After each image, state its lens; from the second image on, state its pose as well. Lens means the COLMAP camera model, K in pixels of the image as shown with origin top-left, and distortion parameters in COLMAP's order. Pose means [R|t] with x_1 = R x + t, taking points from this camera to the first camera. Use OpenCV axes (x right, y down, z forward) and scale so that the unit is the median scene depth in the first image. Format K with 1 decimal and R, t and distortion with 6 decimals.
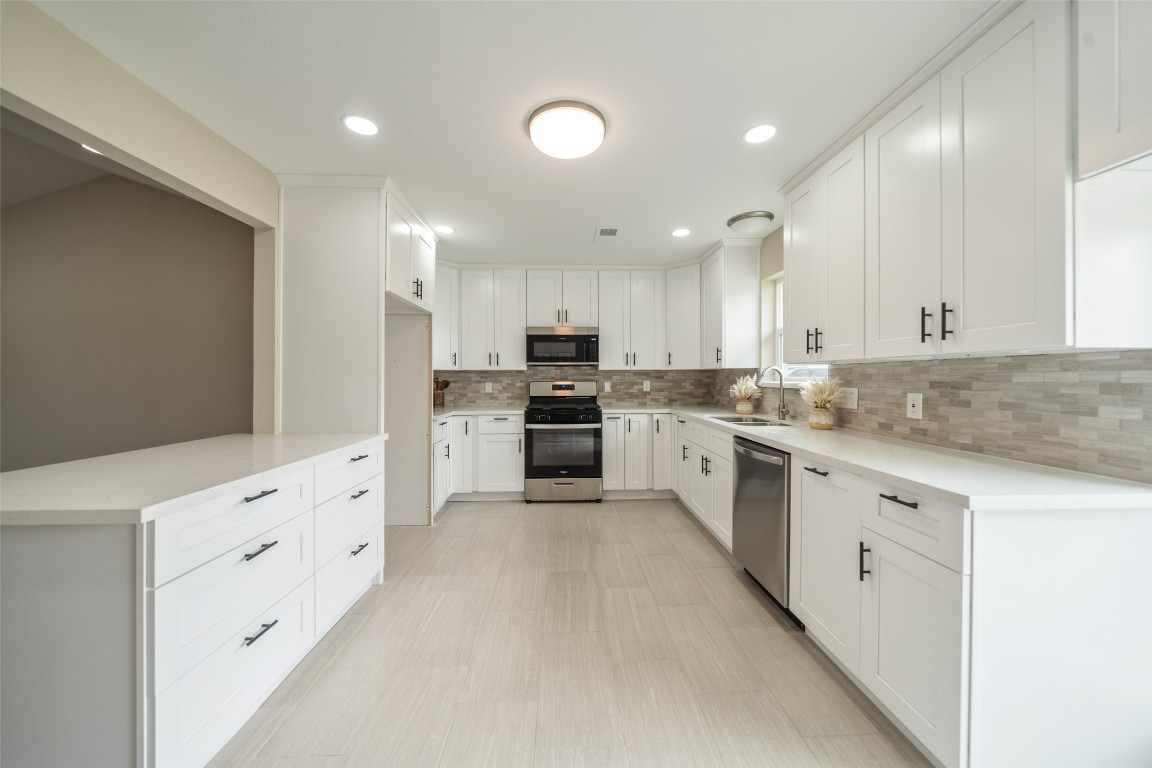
lens RADIAL K [[398.9, 0, 575.8], [0, 398.9, 379.5], [0, 0, 1]] dist [-0.000952, -0.000172]
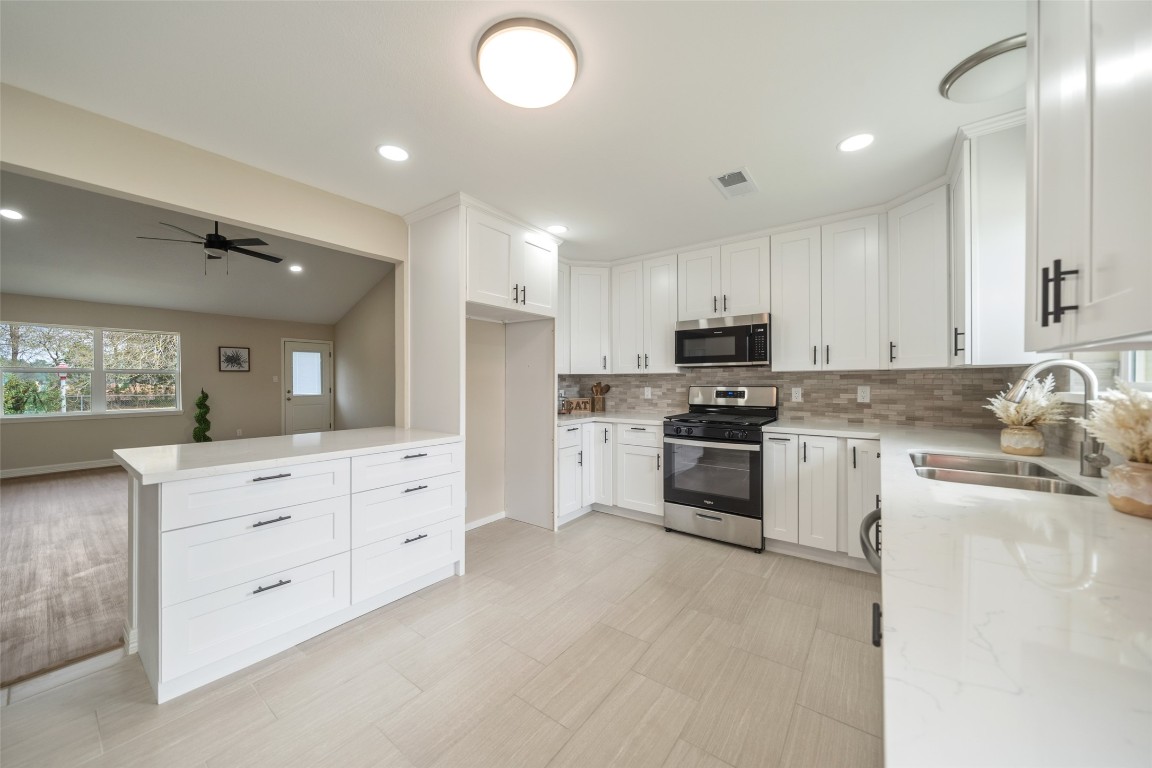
lens RADIAL K [[406.1, 0, 576.0], [0, 406.1, 384.0], [0, 0, 1]] dist [-0.000871, -0.000084]
pose [[0.779866, 0.003477, -0.625937, 0.249200], [-0.001441, 0.999992, 0.003759, -0.003458], [0.625945, -0.002030, 0.779864, 0.198783]]
